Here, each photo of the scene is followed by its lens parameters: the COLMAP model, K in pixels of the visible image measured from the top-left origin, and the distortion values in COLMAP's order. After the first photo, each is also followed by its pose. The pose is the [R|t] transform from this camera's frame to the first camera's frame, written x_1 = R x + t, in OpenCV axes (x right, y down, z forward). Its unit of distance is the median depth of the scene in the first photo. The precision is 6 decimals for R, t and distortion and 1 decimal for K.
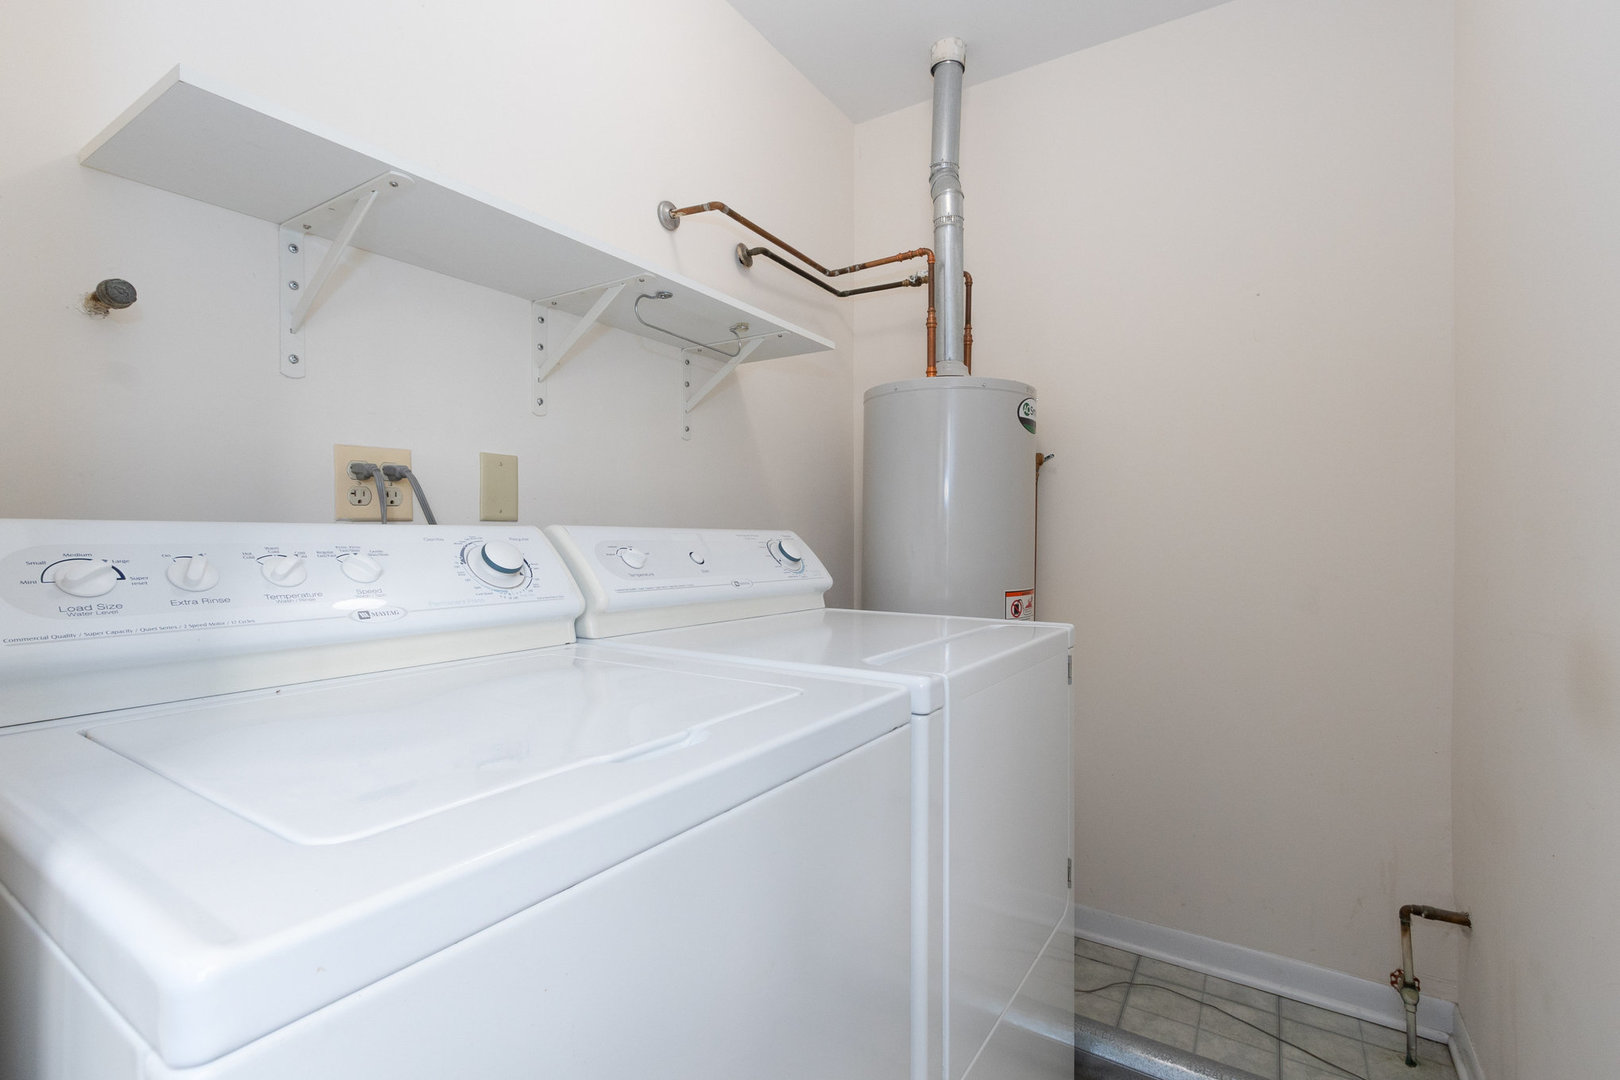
lens RADIAL K [[746.0, 0, 810.0], [0, 746.0, 540.0], [0, 0, 1]] dist [0.000400, 0.001441]
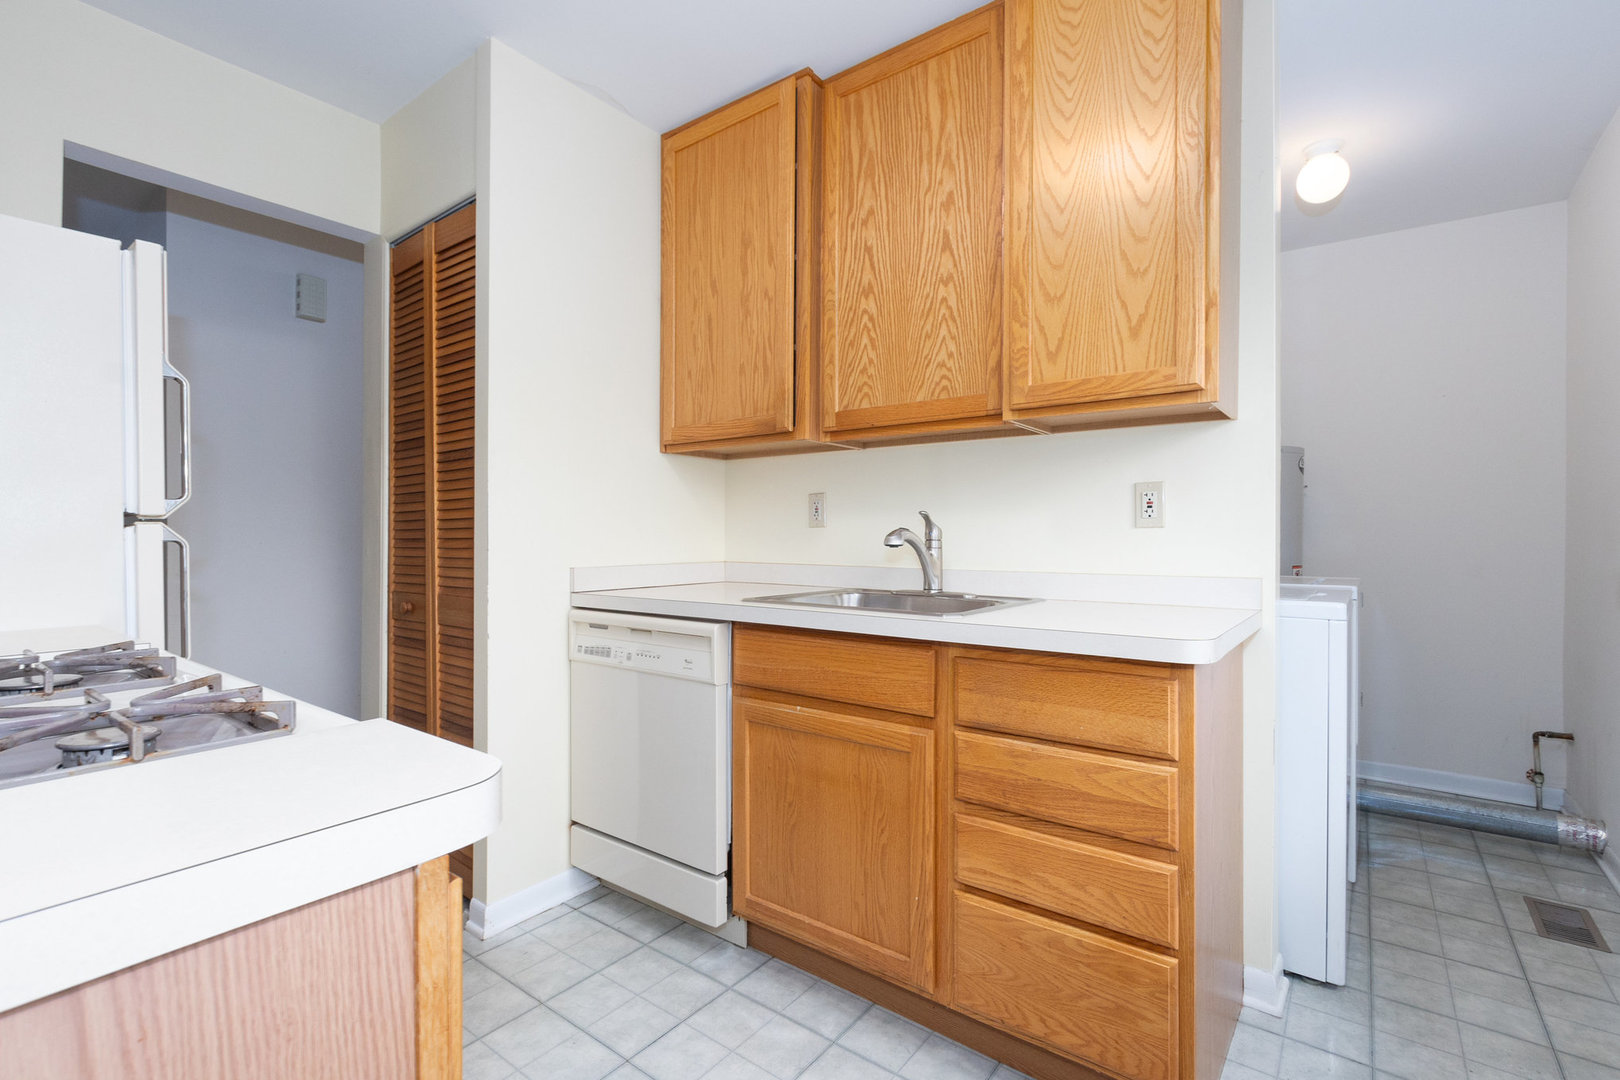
lens RADIAL K [[733.8, 0, 810.0], [0, 733.8, 540.0], [0, 0, 1]] dist [0.001385, -0.000377]
pose [[0.997054, -0.002620, -0.076654, -0.867028], [0.002839, 0.999992, 0.002746, 0.000913], [0.076646, -0.002955, 0.997054, -0.964571]]
